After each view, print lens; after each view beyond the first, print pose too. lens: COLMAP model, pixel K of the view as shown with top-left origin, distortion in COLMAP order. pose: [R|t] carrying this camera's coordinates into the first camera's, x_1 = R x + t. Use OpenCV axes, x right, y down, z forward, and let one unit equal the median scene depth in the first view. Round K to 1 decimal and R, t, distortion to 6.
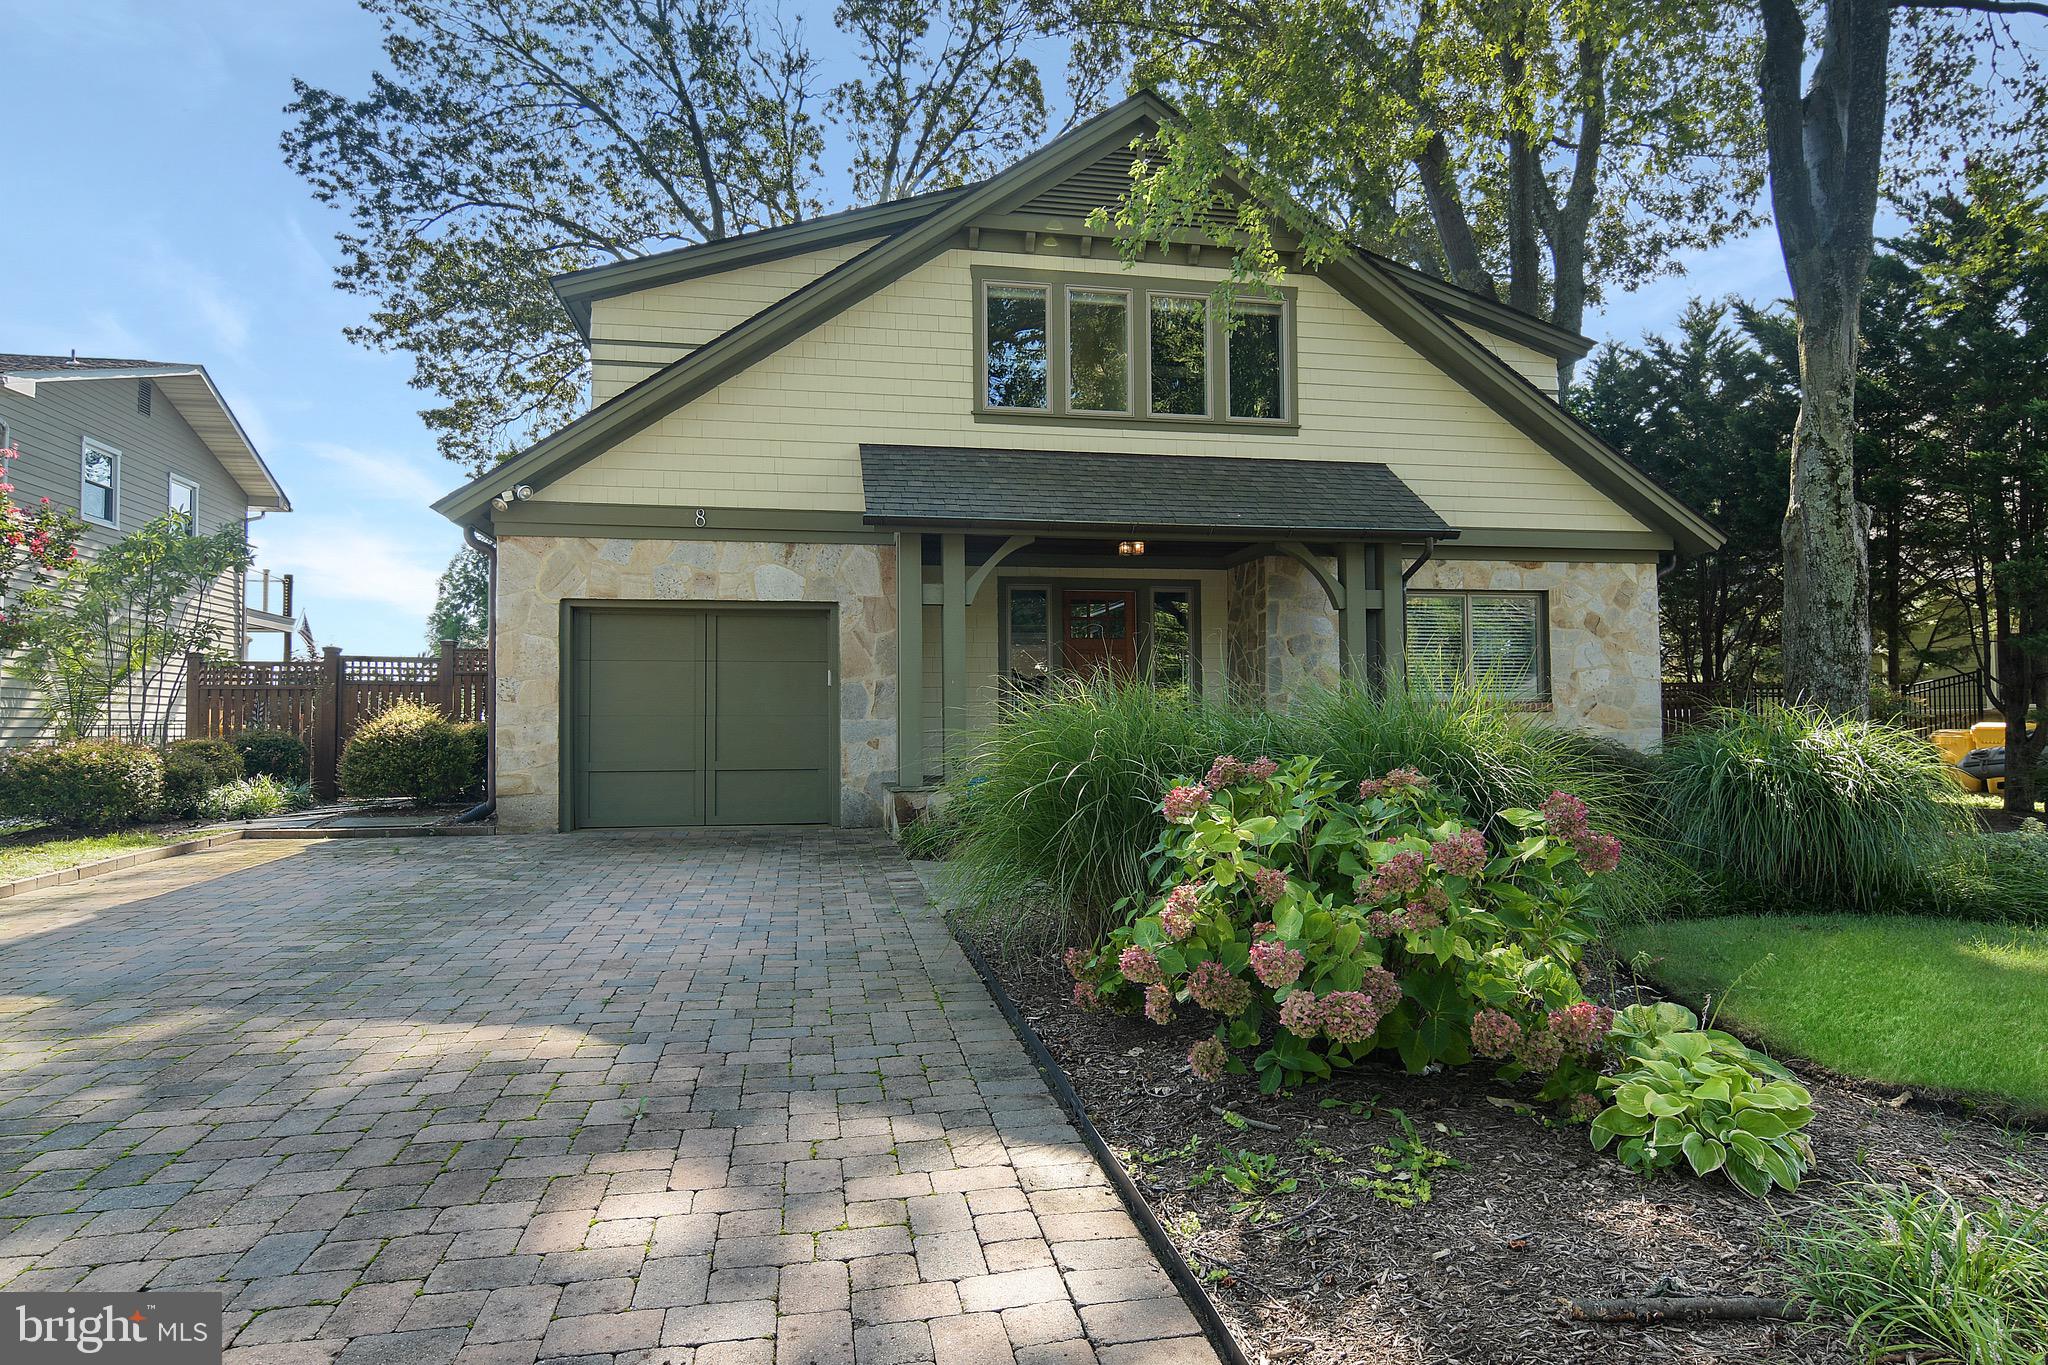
lens RADIAL K [[1134.7, 0, 1031.5], [0, 1134.7, 622.4], [0, 0, 1]] dist [-0.001750, 0.001150]
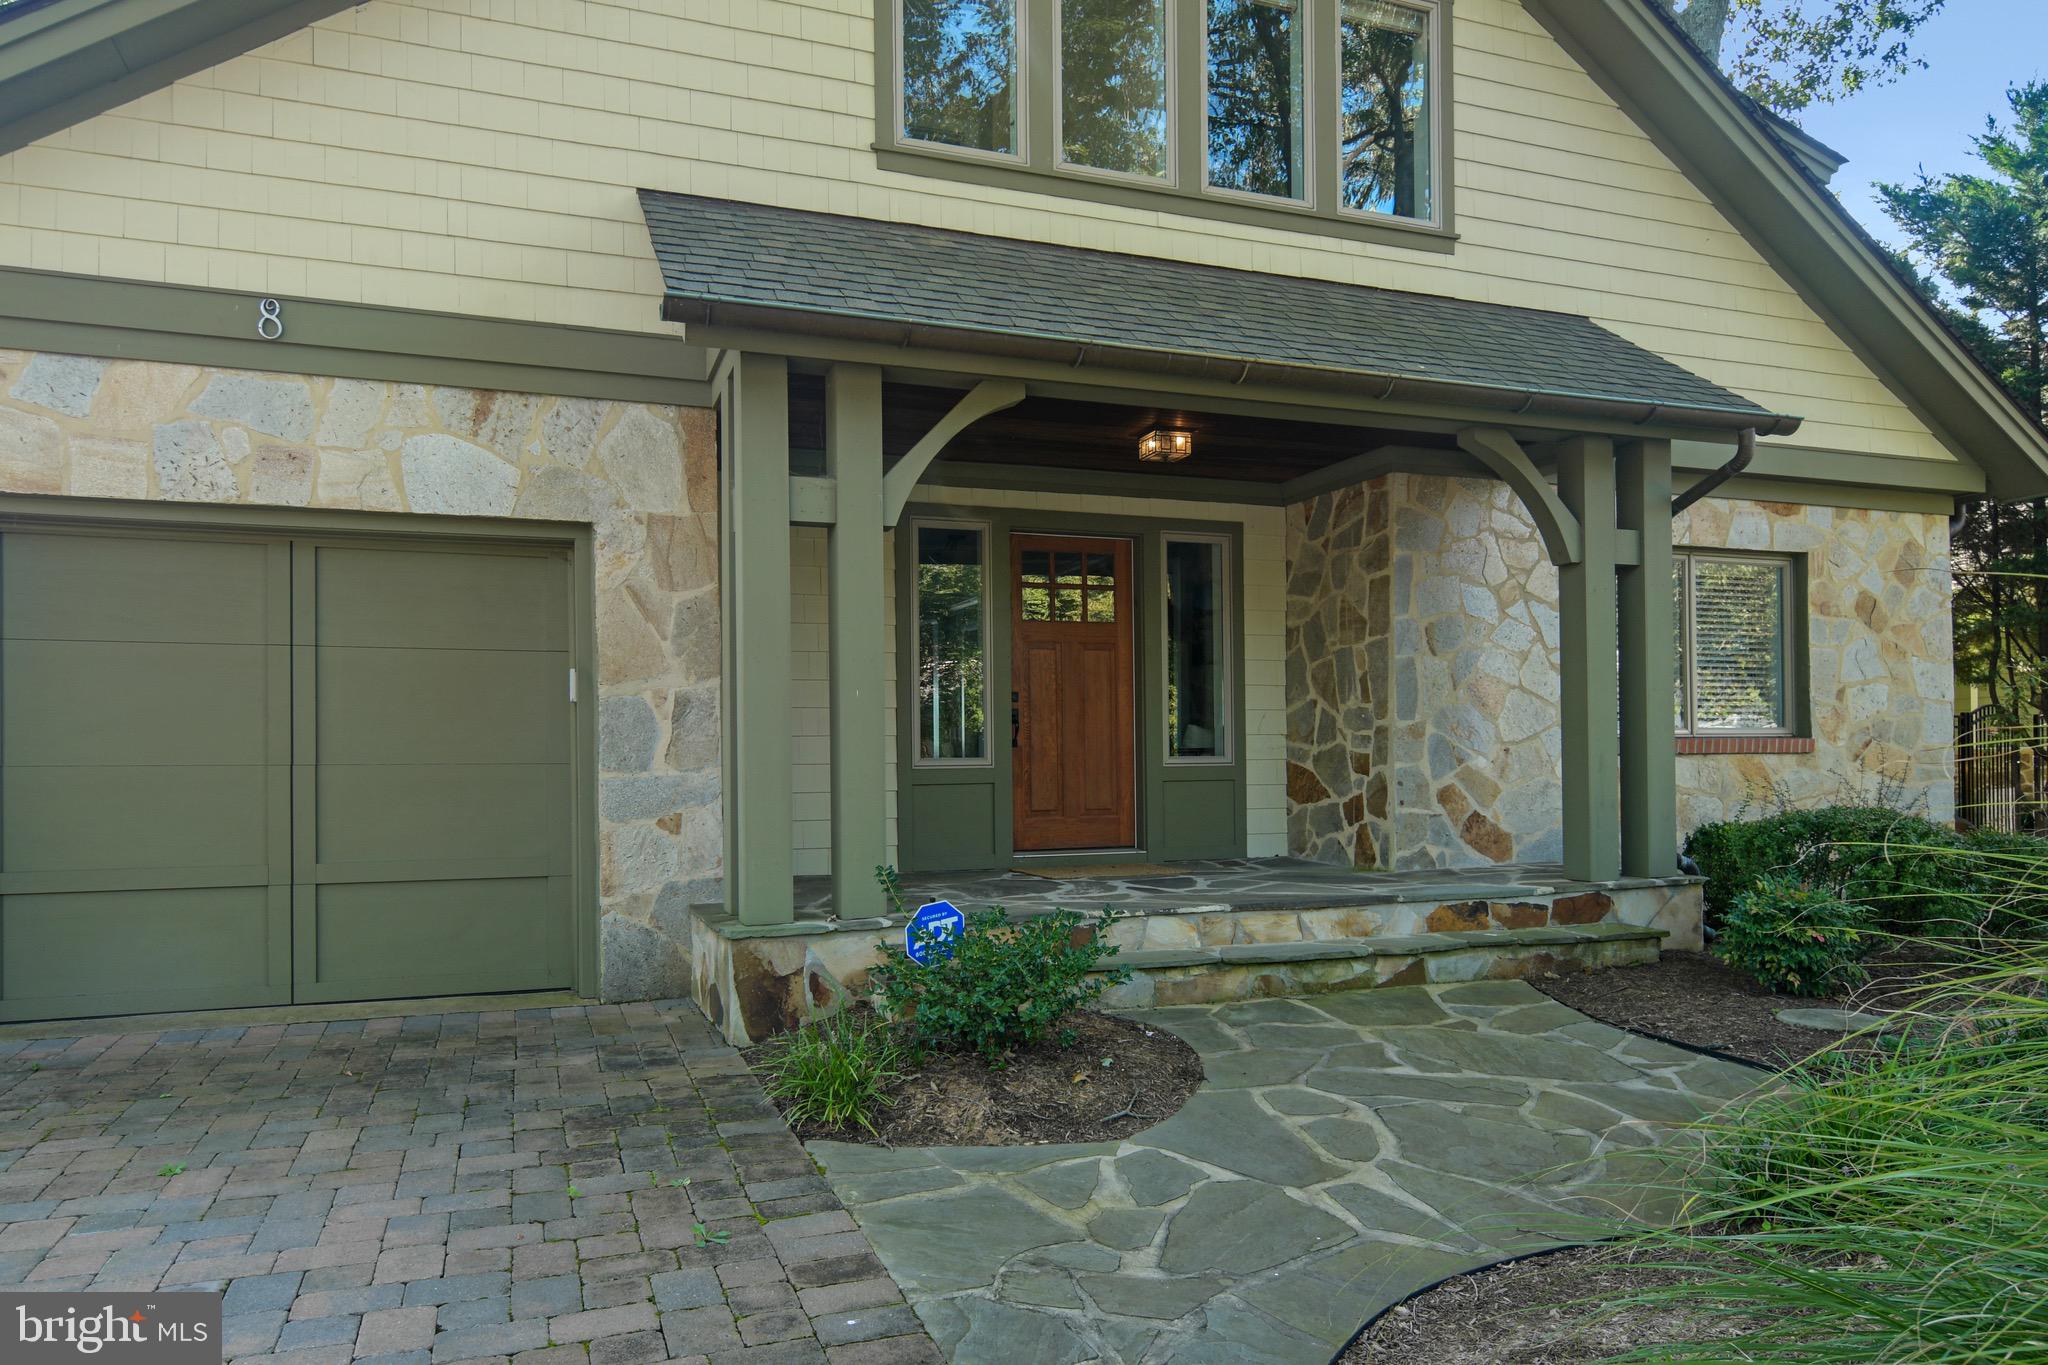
lens RADIAL K [[1391.5, 0, 1028.3], [0, 1391.5, 707.5], [0, 0, 1]] dist [-0.001203, 0.000834]
pose [[0.987514, 0.005131, 0.157450, -0.078561], [-0.013055, 0.998697, 0.049339, 0.026096], [-0.156991, -0.050778, 0.986294, 0.381116]]
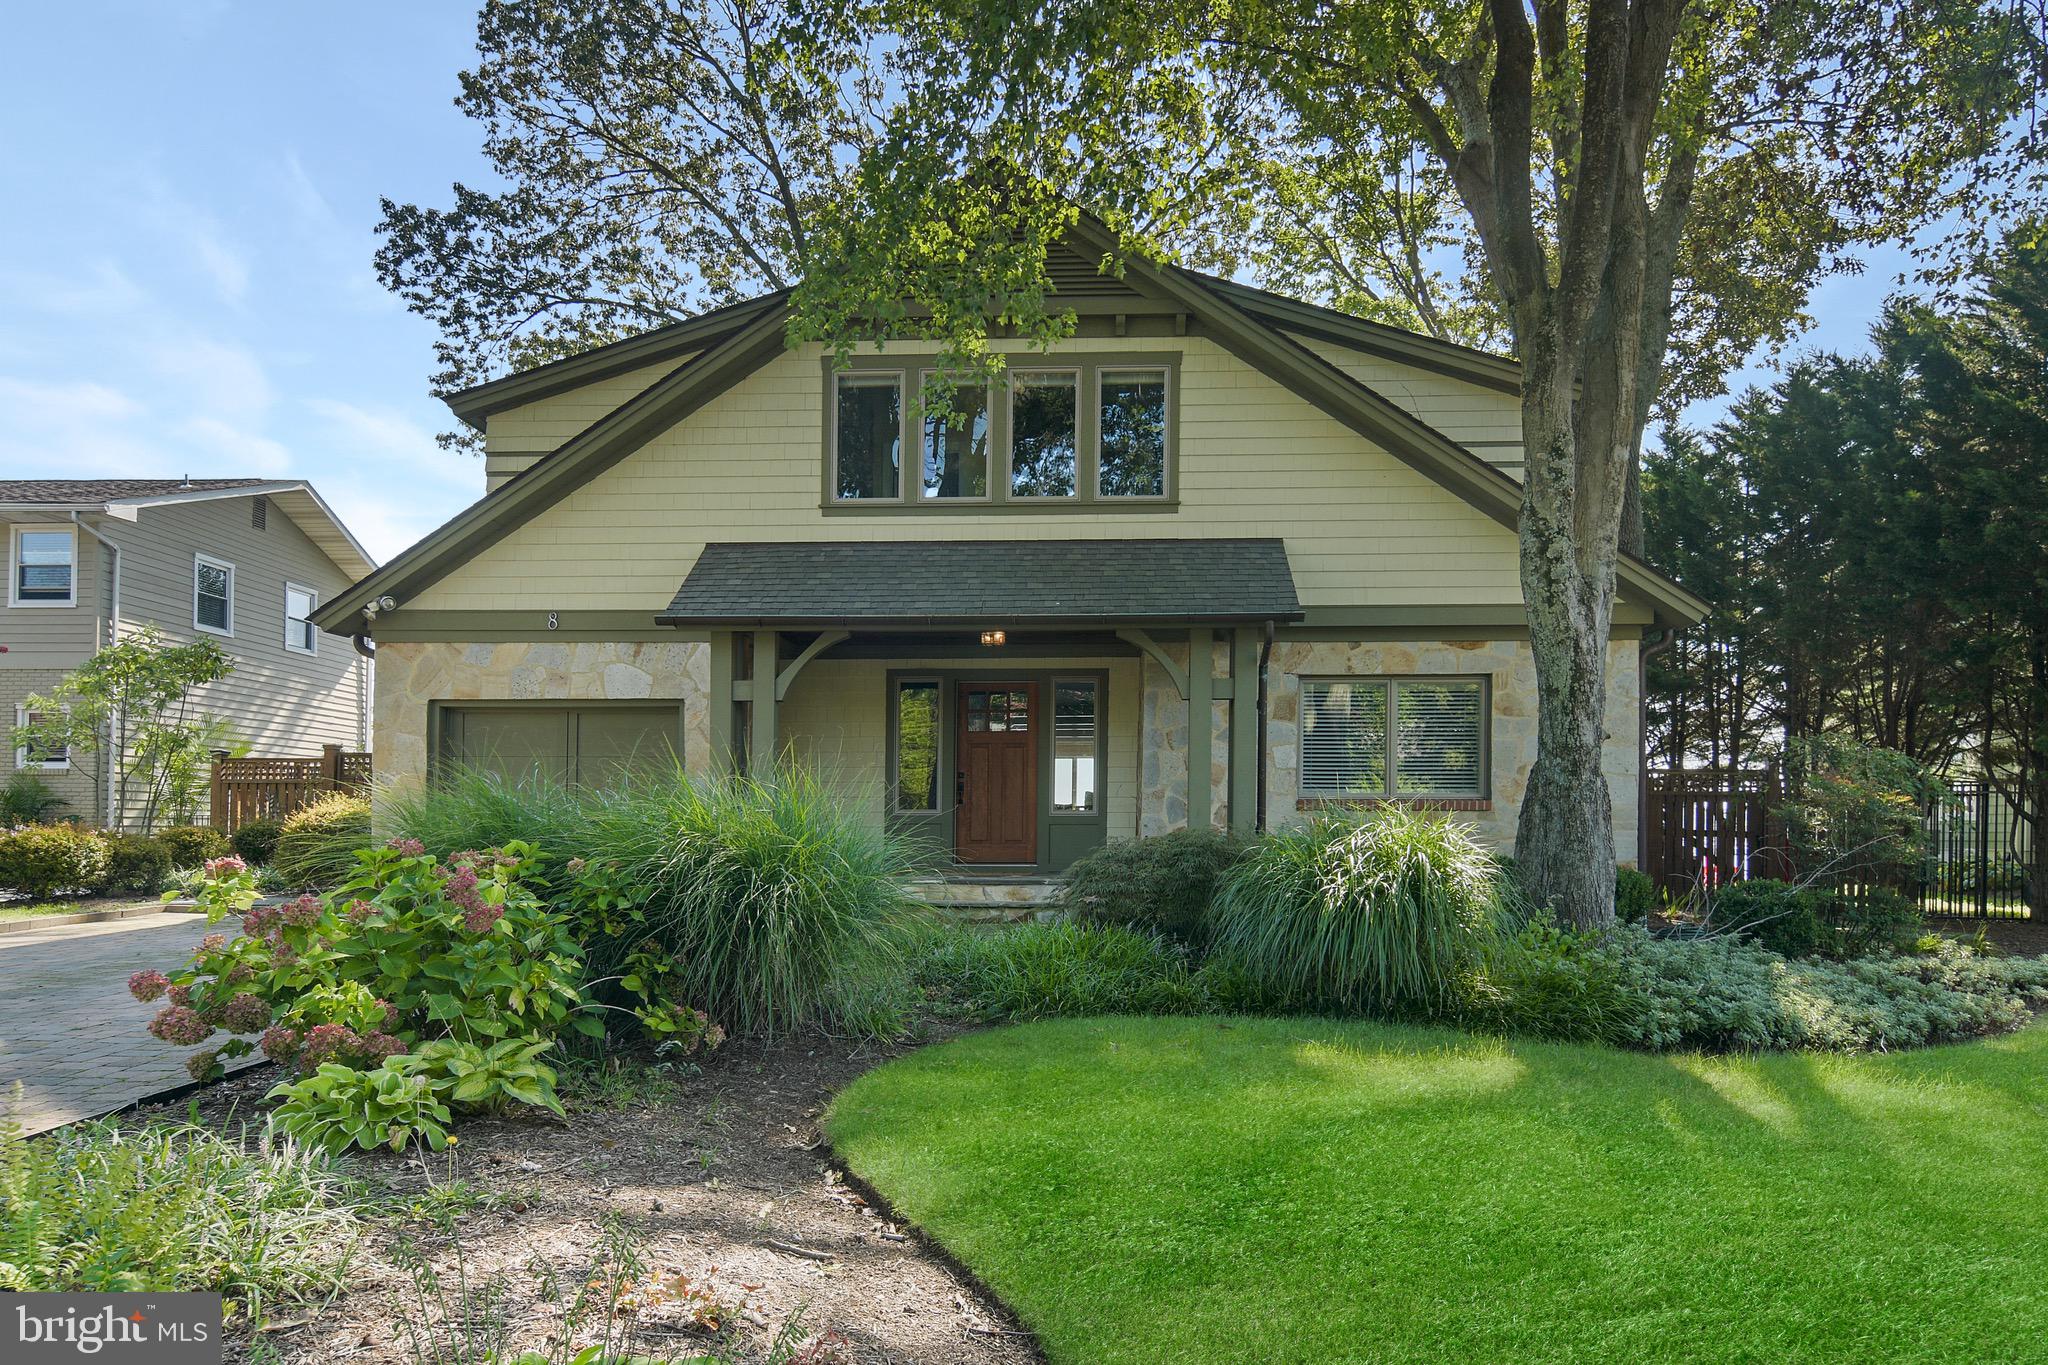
lens RADIAL K [[1273.3, 0, 1020.8], [0, 1273.3, 744.7], [0, 0, 1]] dist [-0.002489, 0.005256]
pose [[0.975603, -0.005173, -0.219480, 0.361016], [0.011175, 0.999596, 0.026118, -0.003030], [0.219256, -0.027933, 0.975267, -0.055602]]
